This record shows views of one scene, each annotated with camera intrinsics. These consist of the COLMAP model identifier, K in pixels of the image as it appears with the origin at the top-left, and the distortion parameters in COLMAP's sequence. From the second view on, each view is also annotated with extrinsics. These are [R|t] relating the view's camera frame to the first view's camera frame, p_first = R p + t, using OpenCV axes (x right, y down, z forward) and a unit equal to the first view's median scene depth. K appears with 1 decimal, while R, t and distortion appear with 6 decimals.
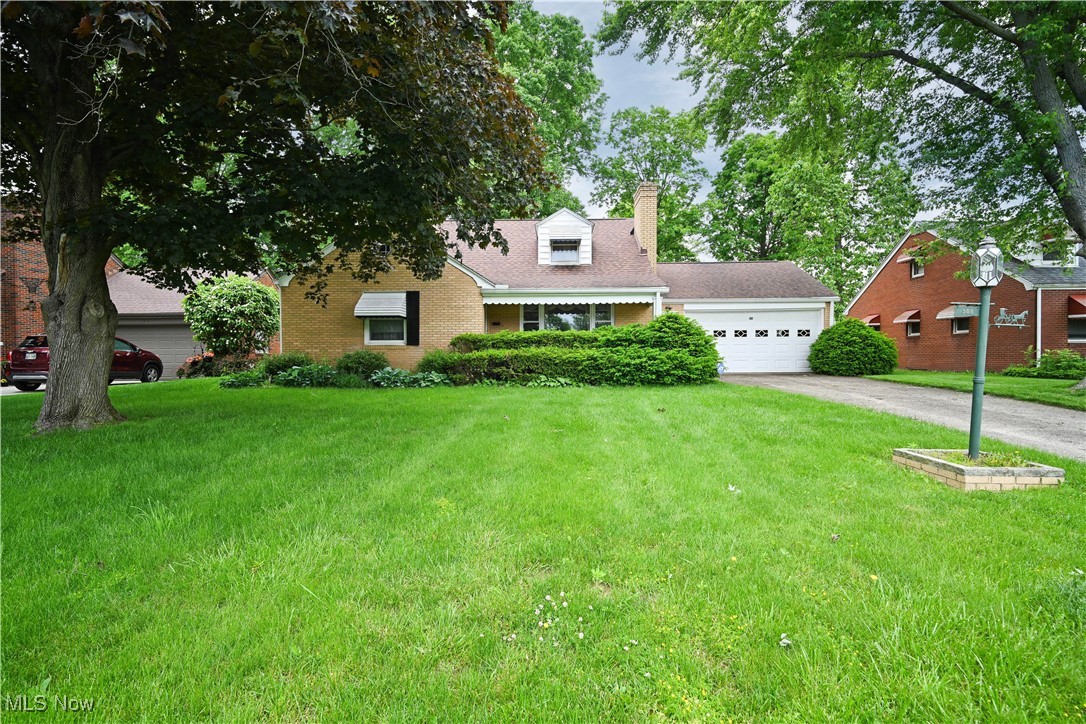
lens RADIAL K [[506.9, 0, 546.0], [0, 506.9, 365.6], [0, 0, 1]] dist [-0.009703, -0.000893]
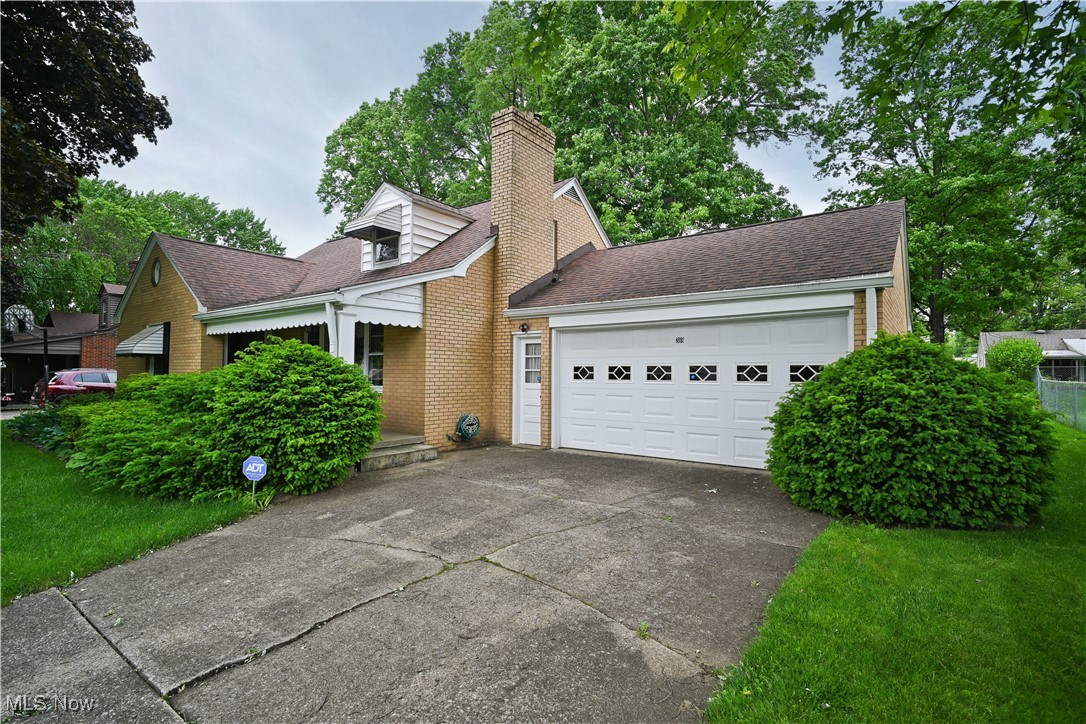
lens RADIAL K [[506.9, 0, 546.0], [0, 506.9, 365.6], [0, 0, 1]] dist [-0.009703, -0.000893]
pose [[0.735569, 0.000336, -0.677449, 0.659197], [-0.046918, 0.997624, -0.050449, -0.042516], [0.675823, 0.068893, 0.733837, 0.594106]]
